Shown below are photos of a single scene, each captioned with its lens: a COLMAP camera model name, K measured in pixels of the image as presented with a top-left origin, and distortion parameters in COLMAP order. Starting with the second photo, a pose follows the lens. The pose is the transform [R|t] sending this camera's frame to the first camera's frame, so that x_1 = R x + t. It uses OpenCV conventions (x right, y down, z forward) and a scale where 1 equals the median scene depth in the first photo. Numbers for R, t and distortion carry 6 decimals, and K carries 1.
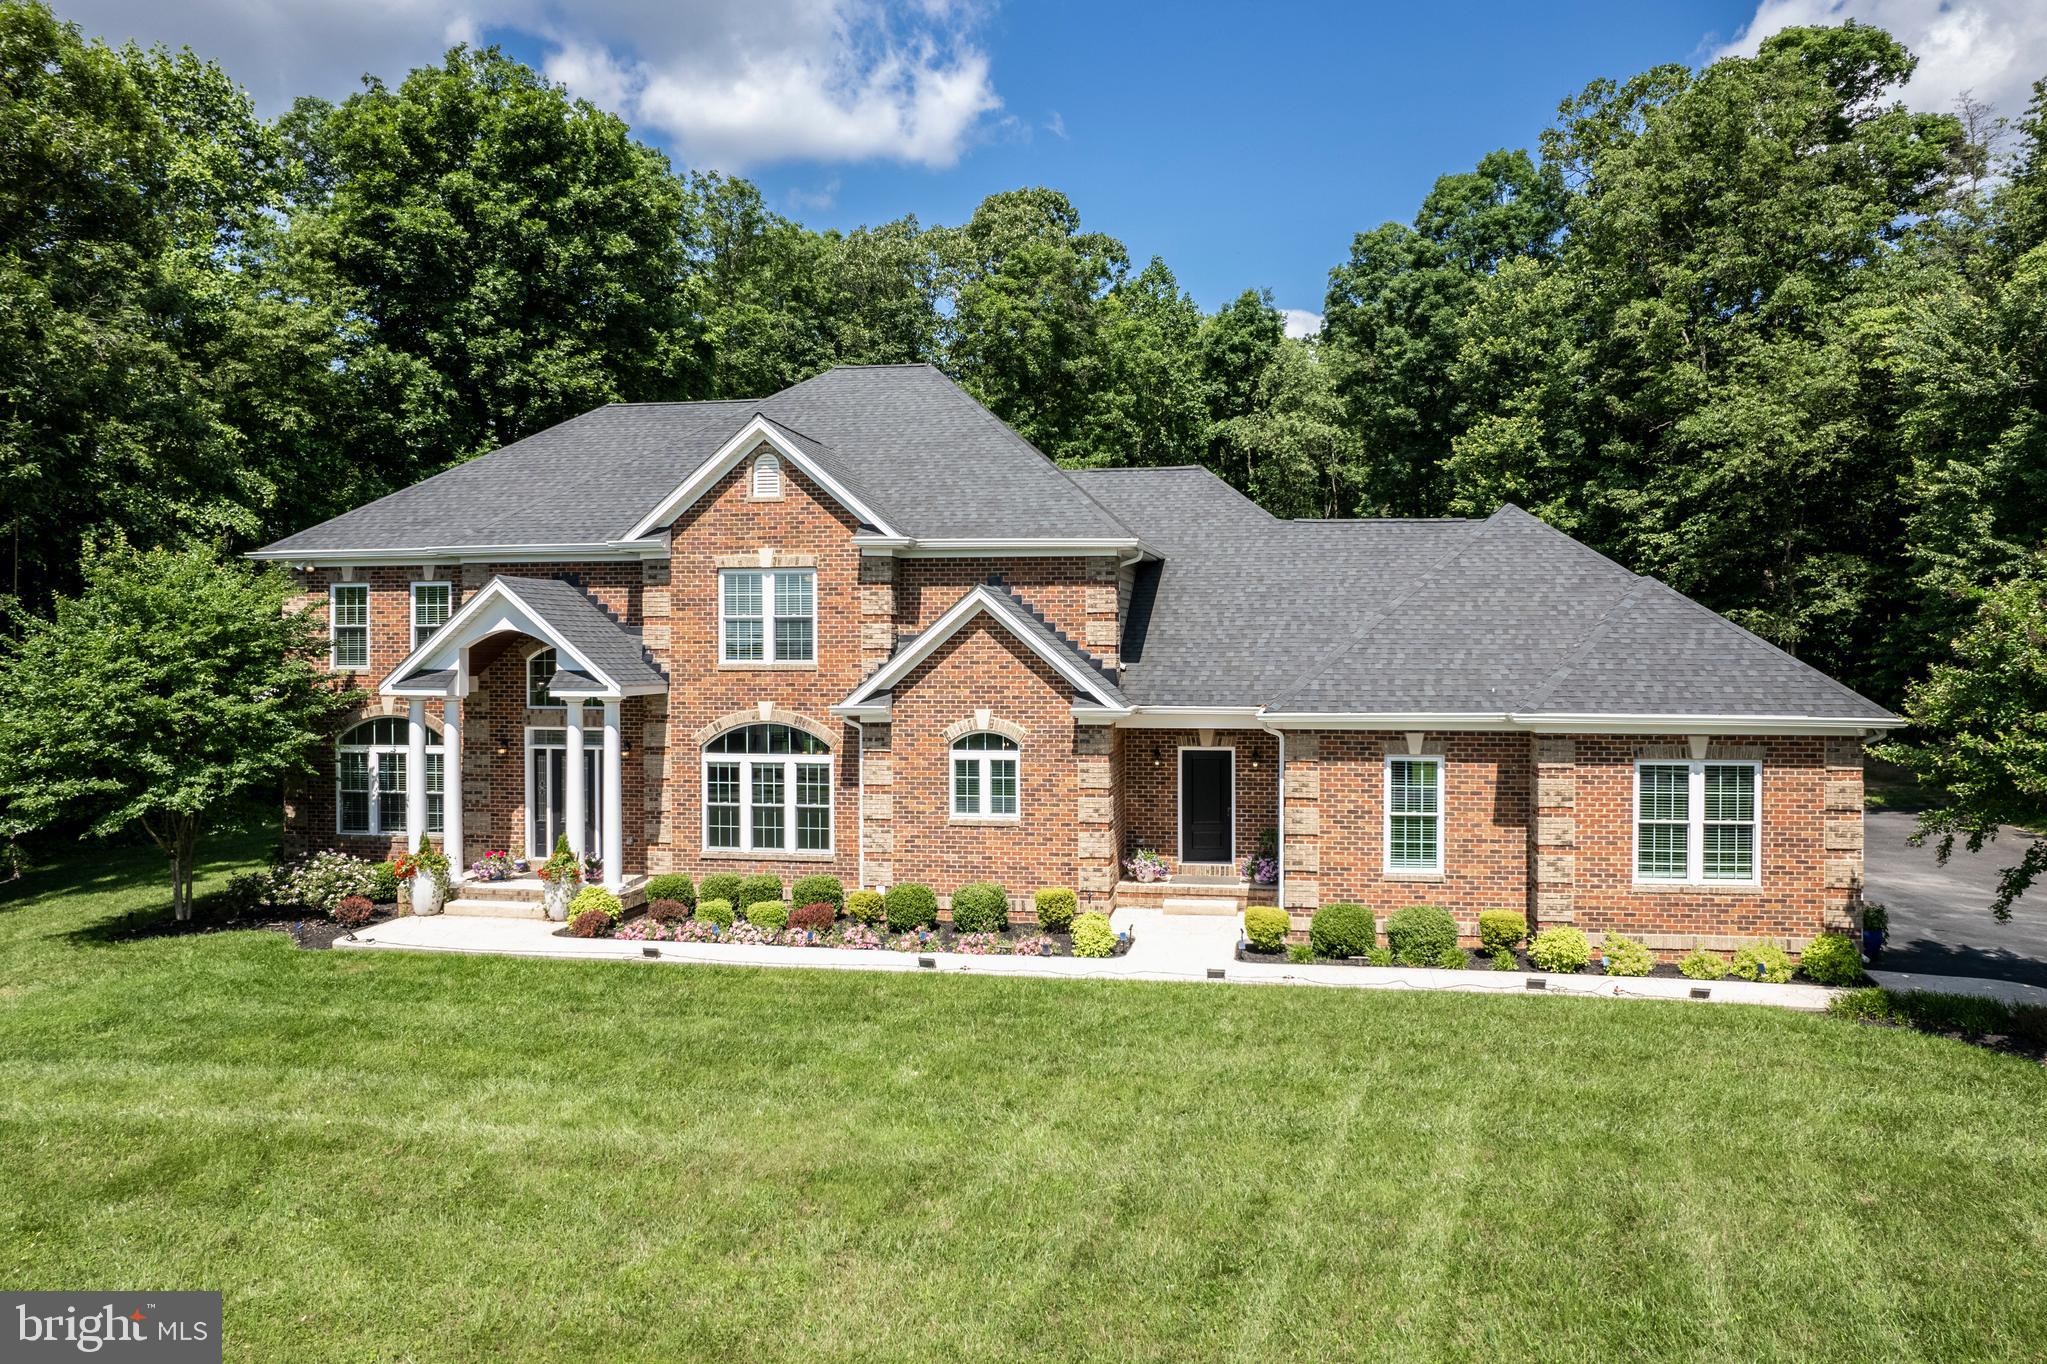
lens RADIAL K [[1331.1, 0, 1104.6], [0, 1331.1, 643.8], [0, 0, 1]] dist [-0.054398, 0.010249]
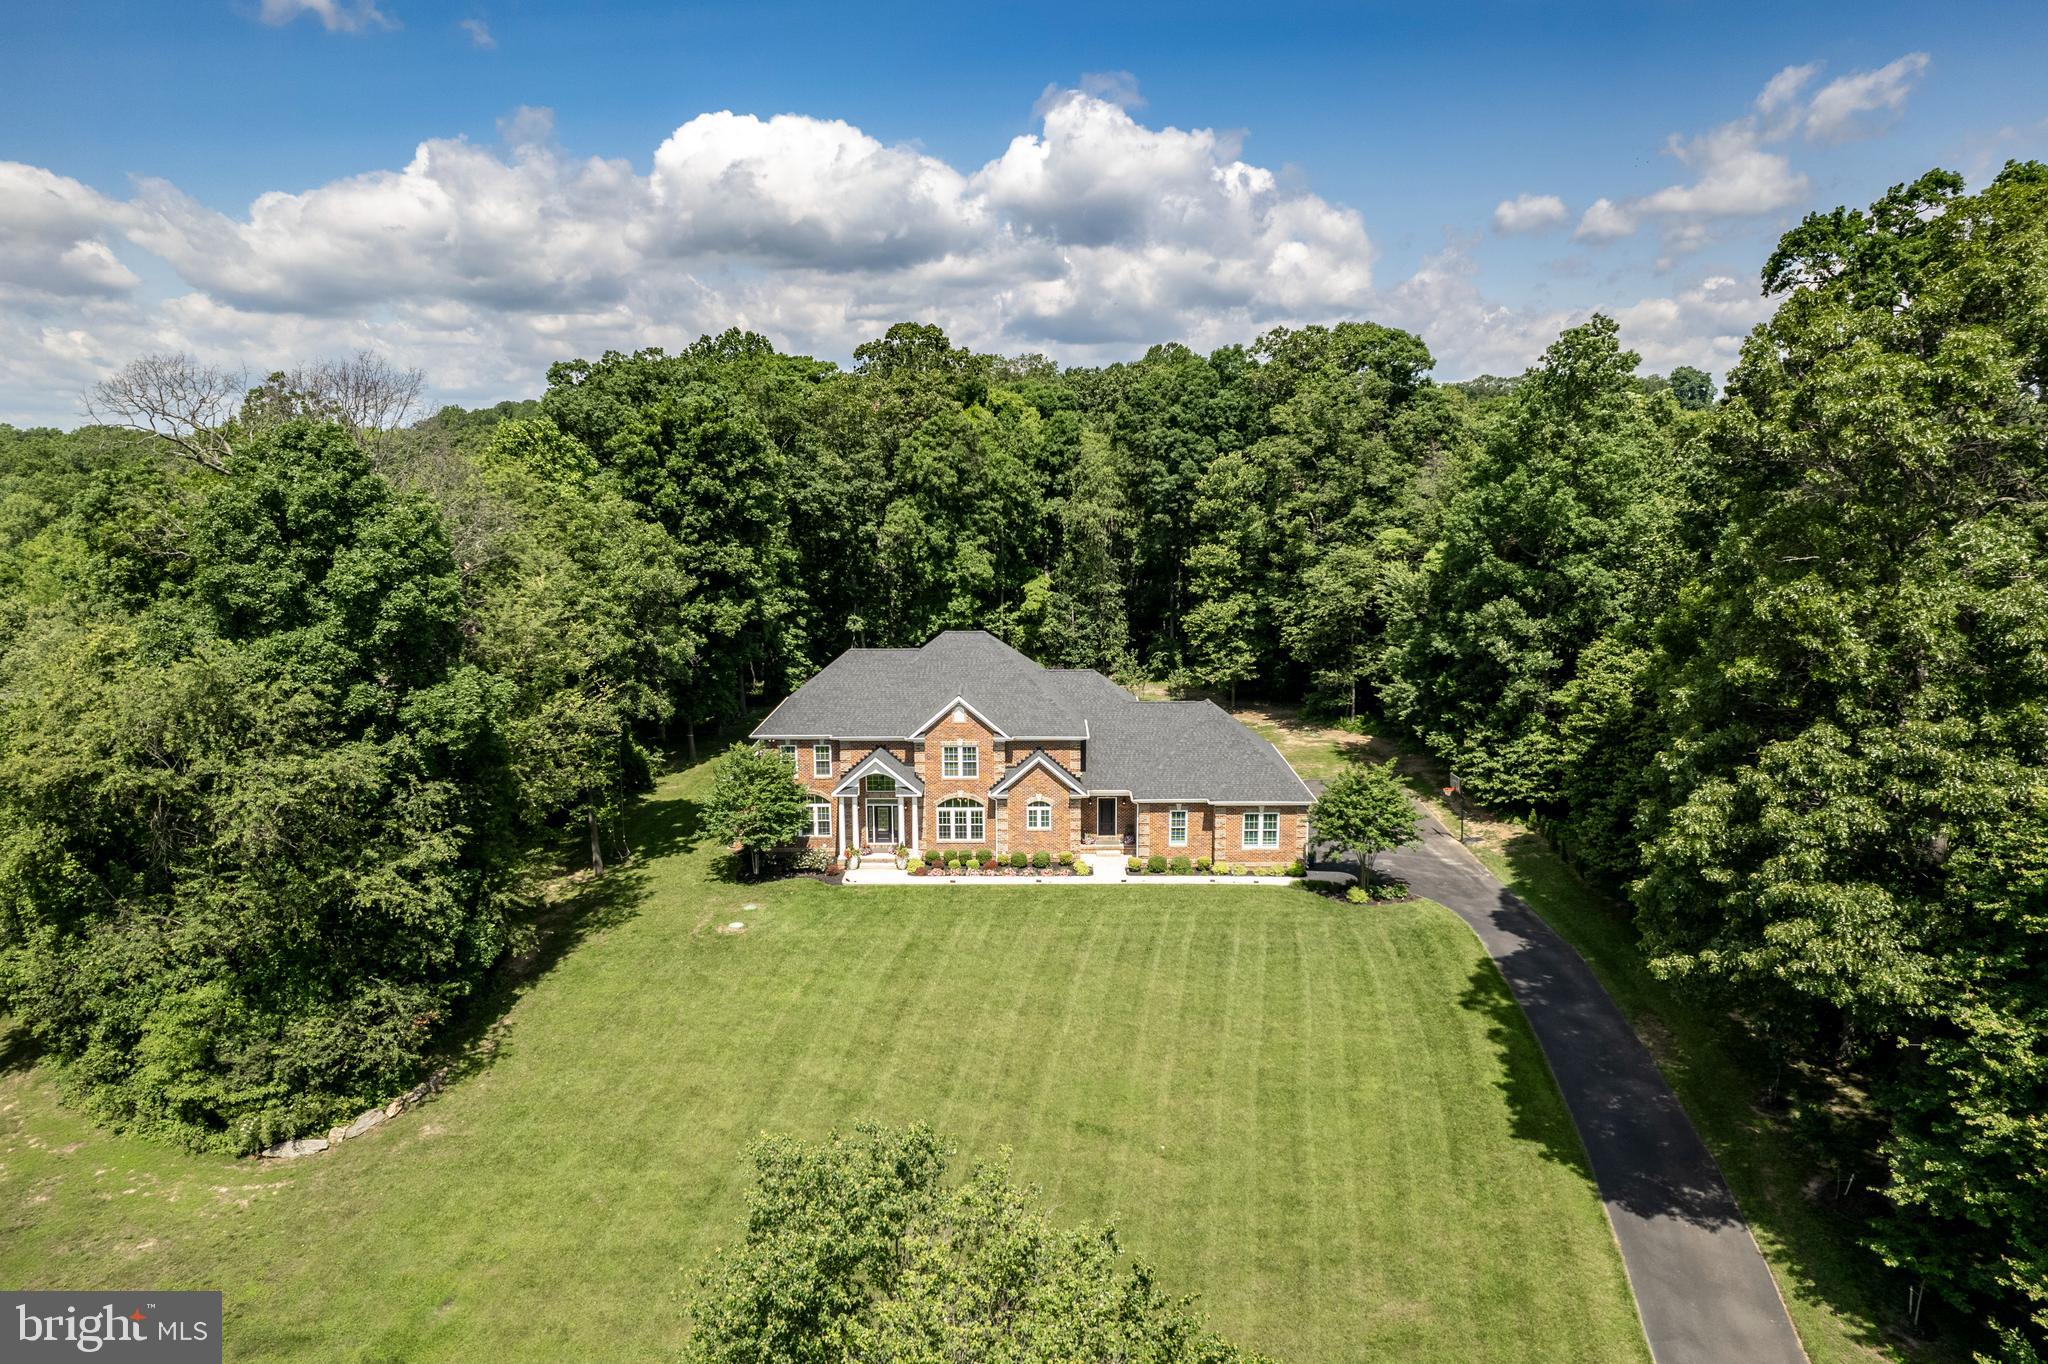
lens RADIAL K [[1331.7, 0, 1020.5], [0, 1331.7, 684.2], [0, 0, 1]] dist [-0.054398, 0.010249]
pose [[0.990752, -0.026532, 0.133063, -0.519439], [0.003855, 0.985804, 0.167858, -0.692677], [-0.135627, -0.165793, 0.976790, -1.875113]]
